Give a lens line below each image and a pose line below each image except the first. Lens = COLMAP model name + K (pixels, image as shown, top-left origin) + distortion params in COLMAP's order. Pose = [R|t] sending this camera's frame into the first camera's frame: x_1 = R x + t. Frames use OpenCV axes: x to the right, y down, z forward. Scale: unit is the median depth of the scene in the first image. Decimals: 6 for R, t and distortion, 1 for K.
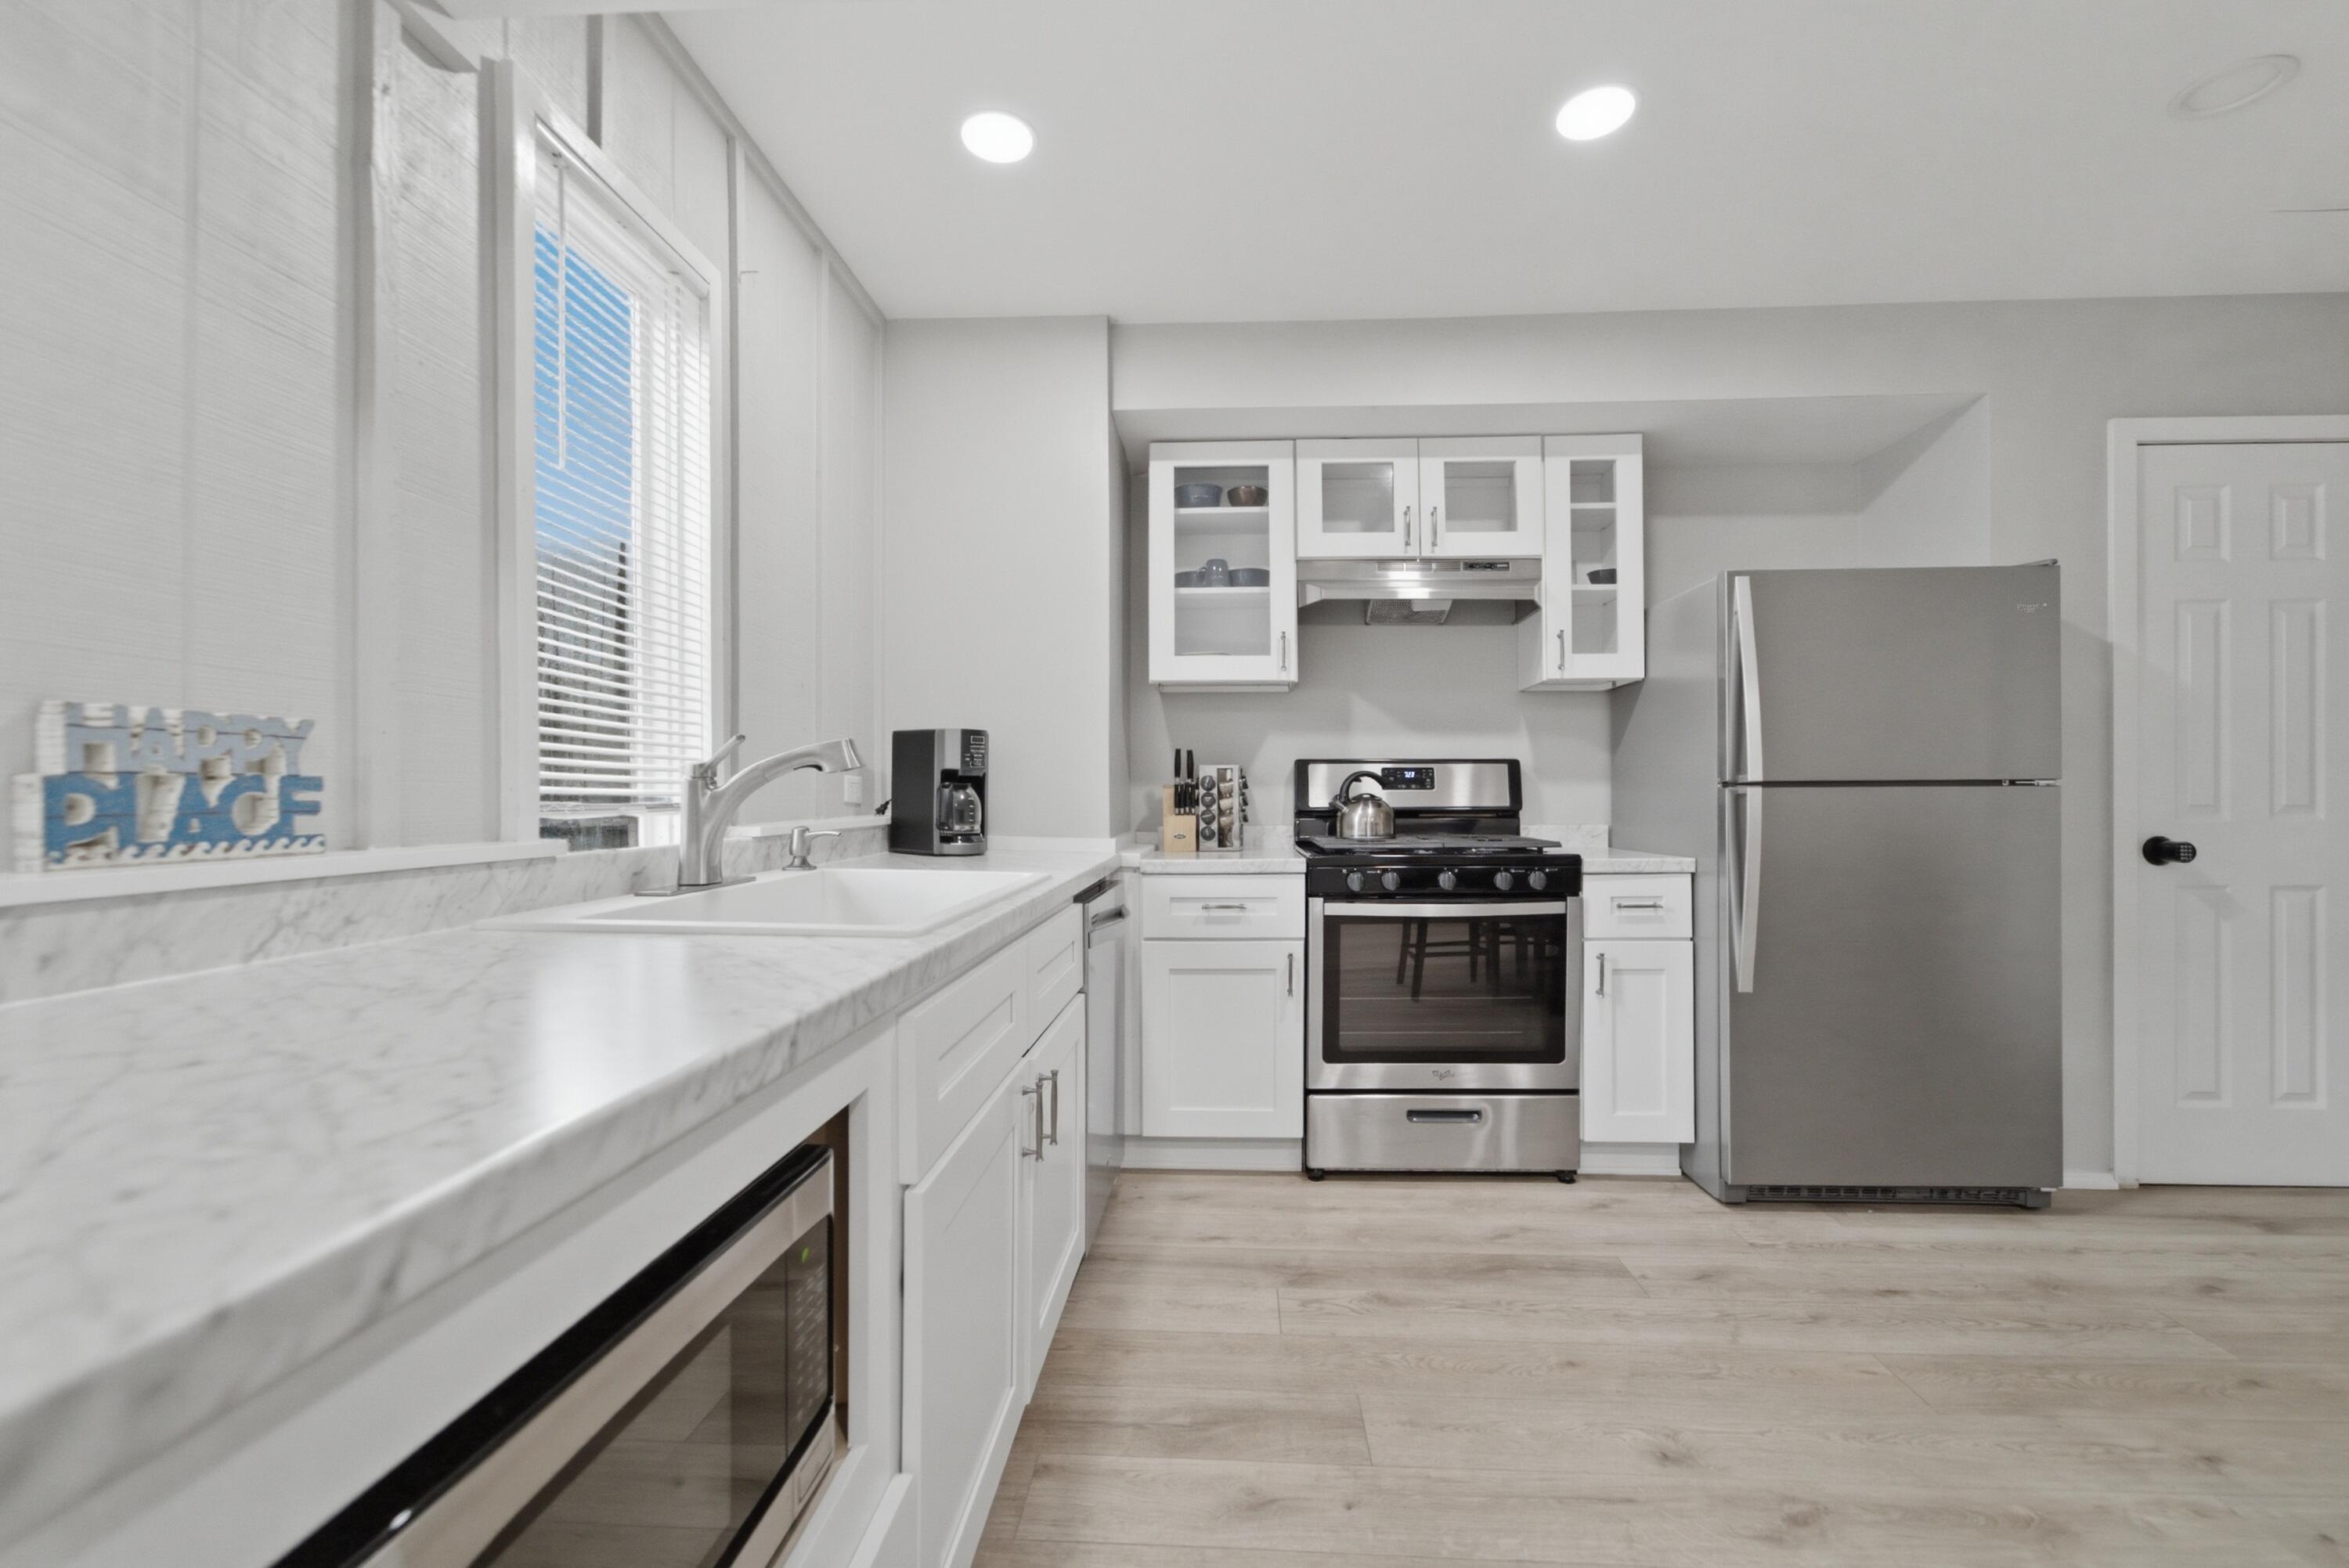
lens RADIAL K [[974.0, 0, 1195.9], [0, 974.0, 794.5], [0, 0, 1]] dist [-0.008030, 0.005309]
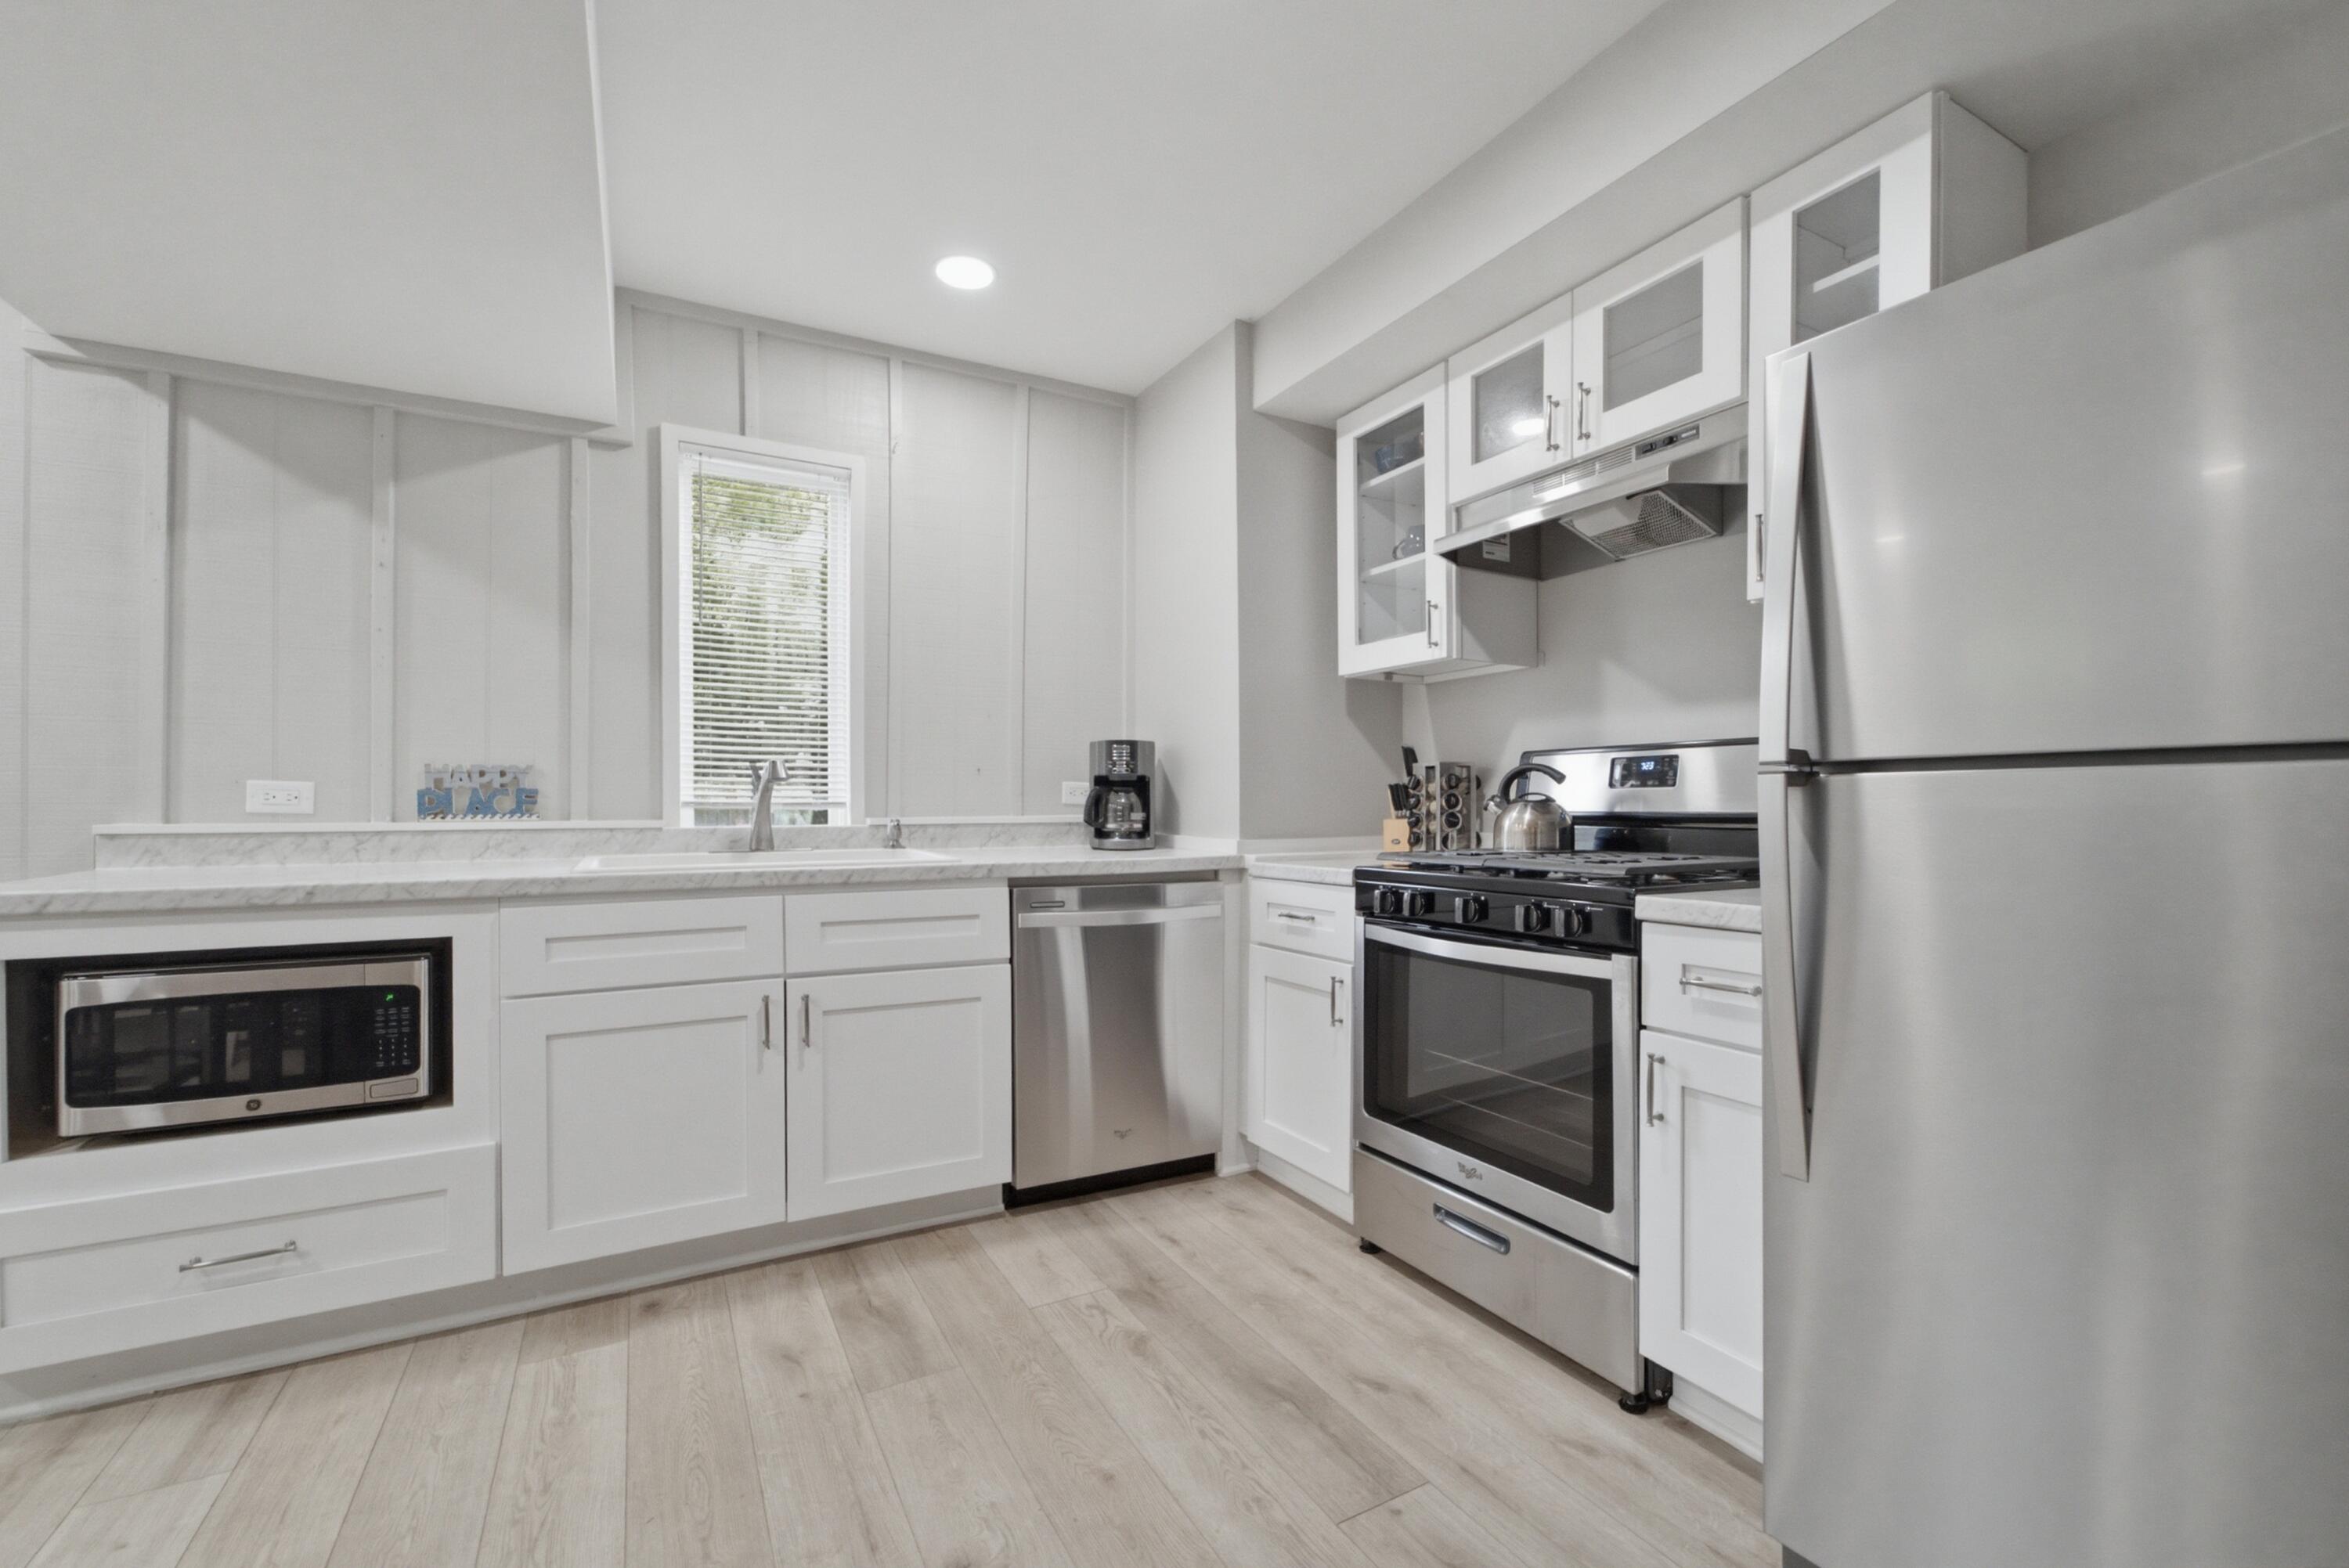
lens RADIAL K [[974.0, 0, 1160.9], [0, 974.0, 809.6], [0, 0, 1]] dist [-0.008030, 0.005309]
pose [[0.523897, 0.006168, -0.851759, 0.743278], [0.000459, 0.999972, 0.007524, 0.006370], [0.851781, -0.004333, 0.523879, 0.406110]]
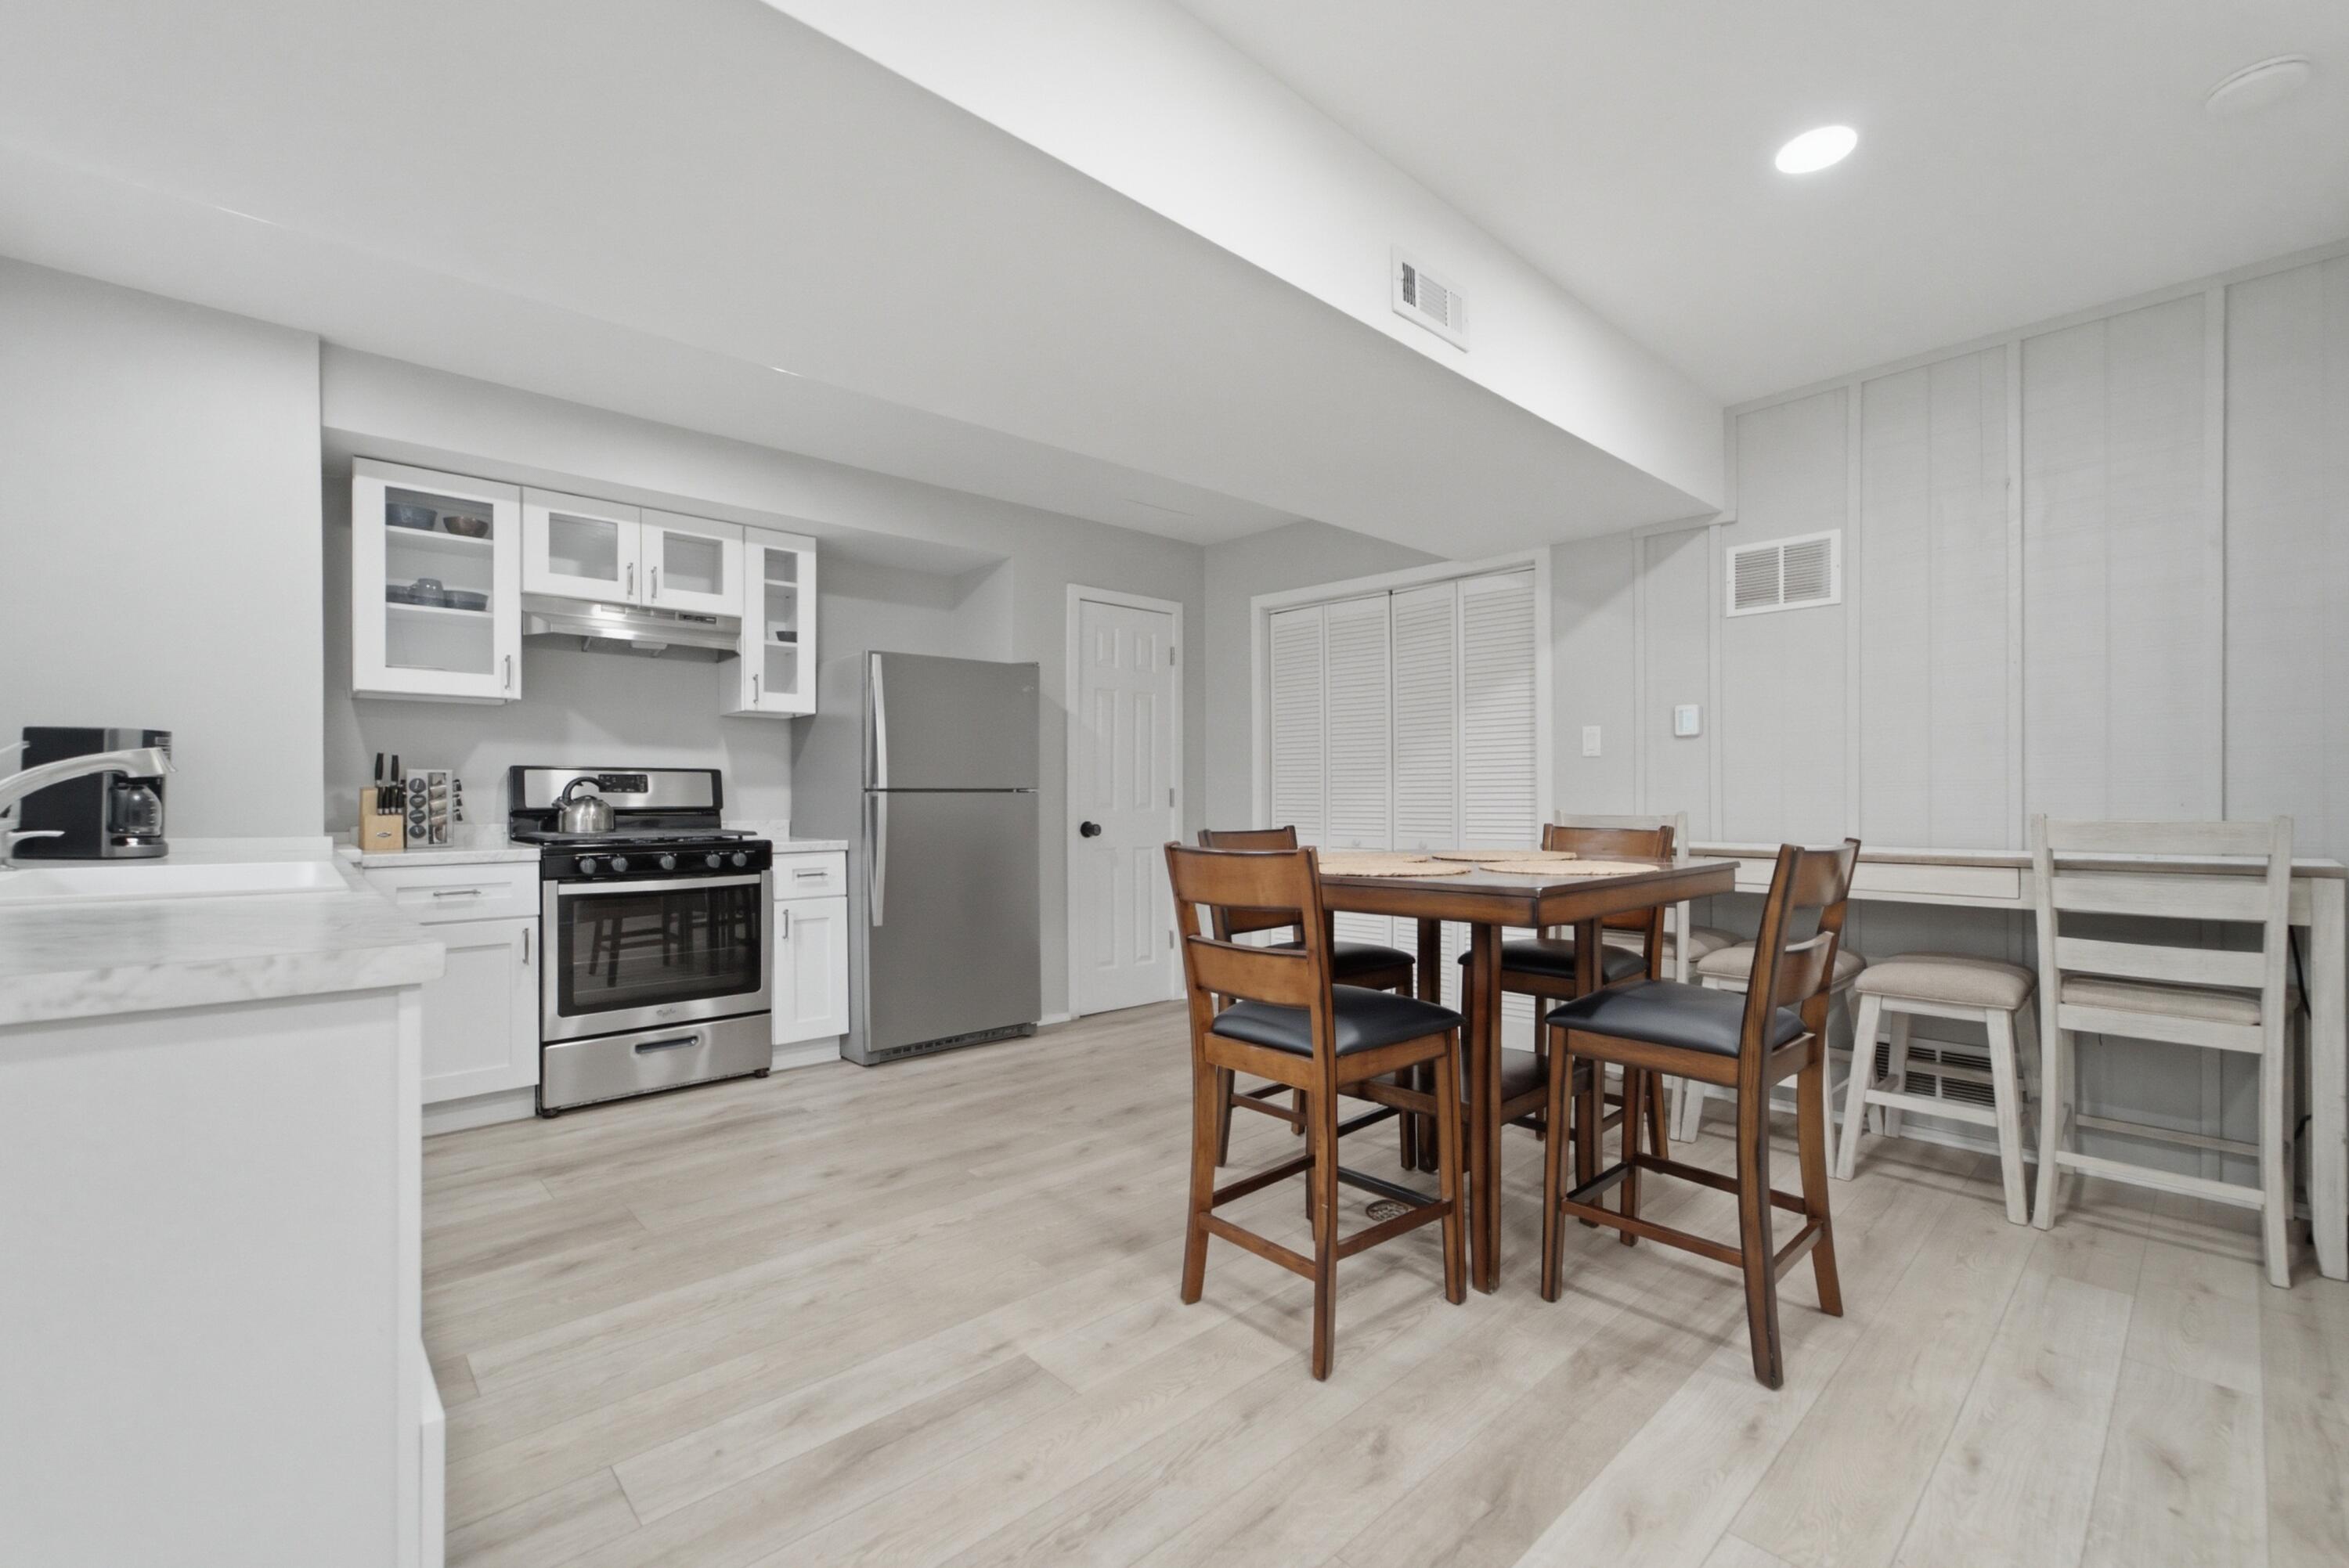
lens RADIAL K [[974.0, 0, 1175.6], [0, 974.0, 795.1], [0, 0, 1]] dist [-0.008030, 0.005309]
pose [[0.707091, 0.003009, 0.707117, -0.178511], [-0.001156, 0.999995, -0.003099, 0.001247], [-0.707122, 0.001374, 0.707090, -0.389622]]
